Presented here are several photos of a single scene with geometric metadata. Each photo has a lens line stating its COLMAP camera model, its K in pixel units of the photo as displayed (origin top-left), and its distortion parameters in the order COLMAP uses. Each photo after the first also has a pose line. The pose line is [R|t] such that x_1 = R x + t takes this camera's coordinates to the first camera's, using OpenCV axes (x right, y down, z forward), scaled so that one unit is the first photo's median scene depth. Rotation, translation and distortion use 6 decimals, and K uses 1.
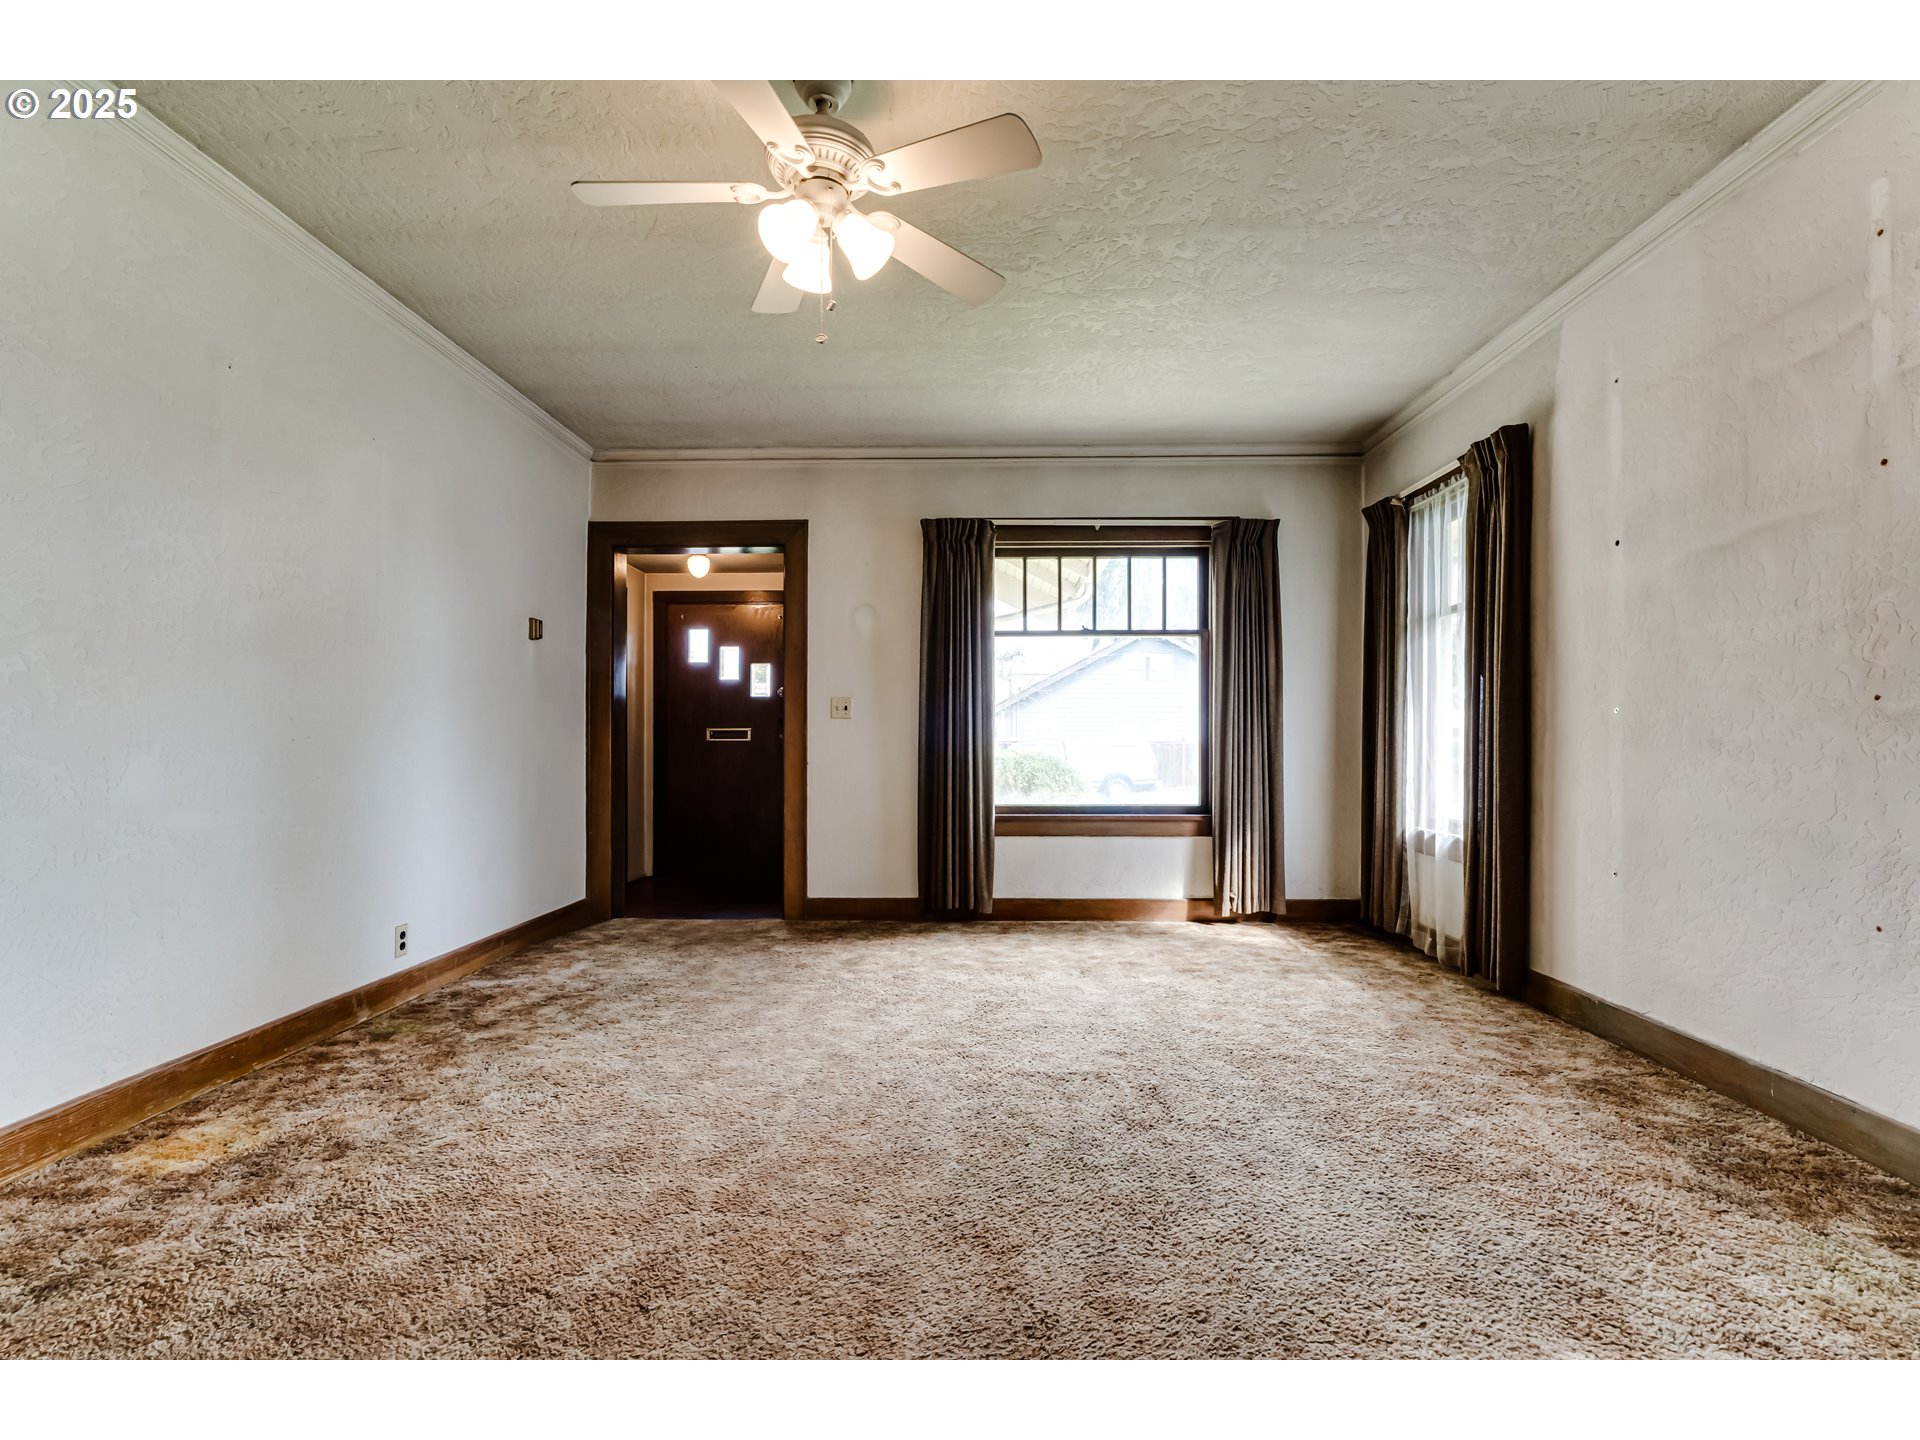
lens RADIAL K [[880.9, 0, 981.0], [0, 880.9, 744.4], [0, 0, 1]] dist [-0.007120, 0.002564]
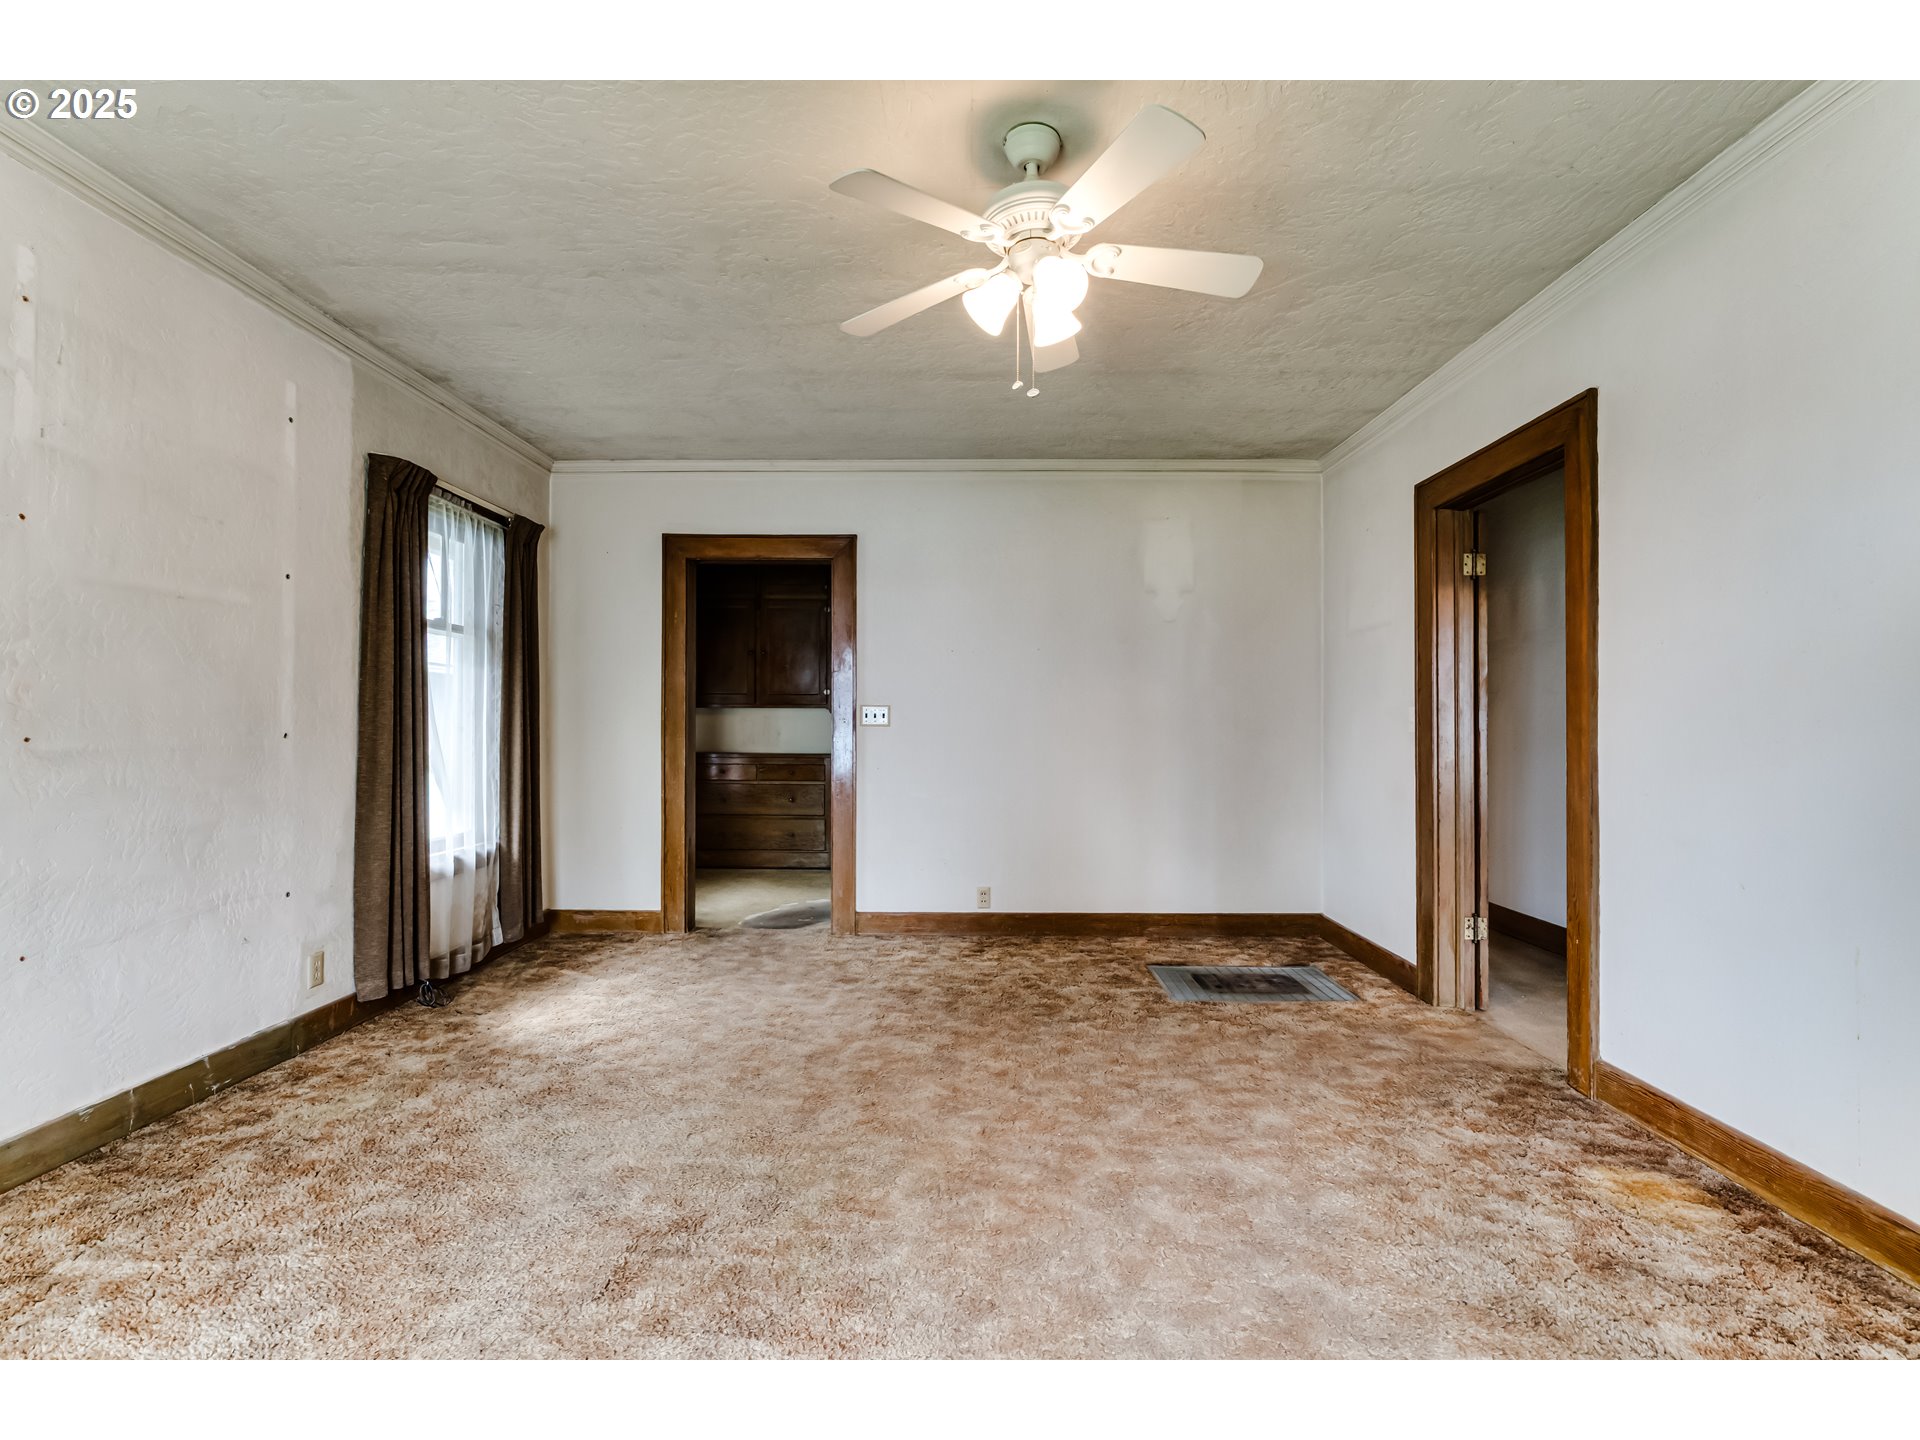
lens RADIAL K [[880.9, 0, 959.6], [0, 880.9, 728.7], [0, 0, 1]] dist [-0.007120, 0.002564]
pose [[-0.999909, -0.005076, 0.012487, -0.113761], [-0.005160, 0.999964, -0.006700, -0.065433], [-0.012452, -0.006764, -0.999900, 2.047139]]
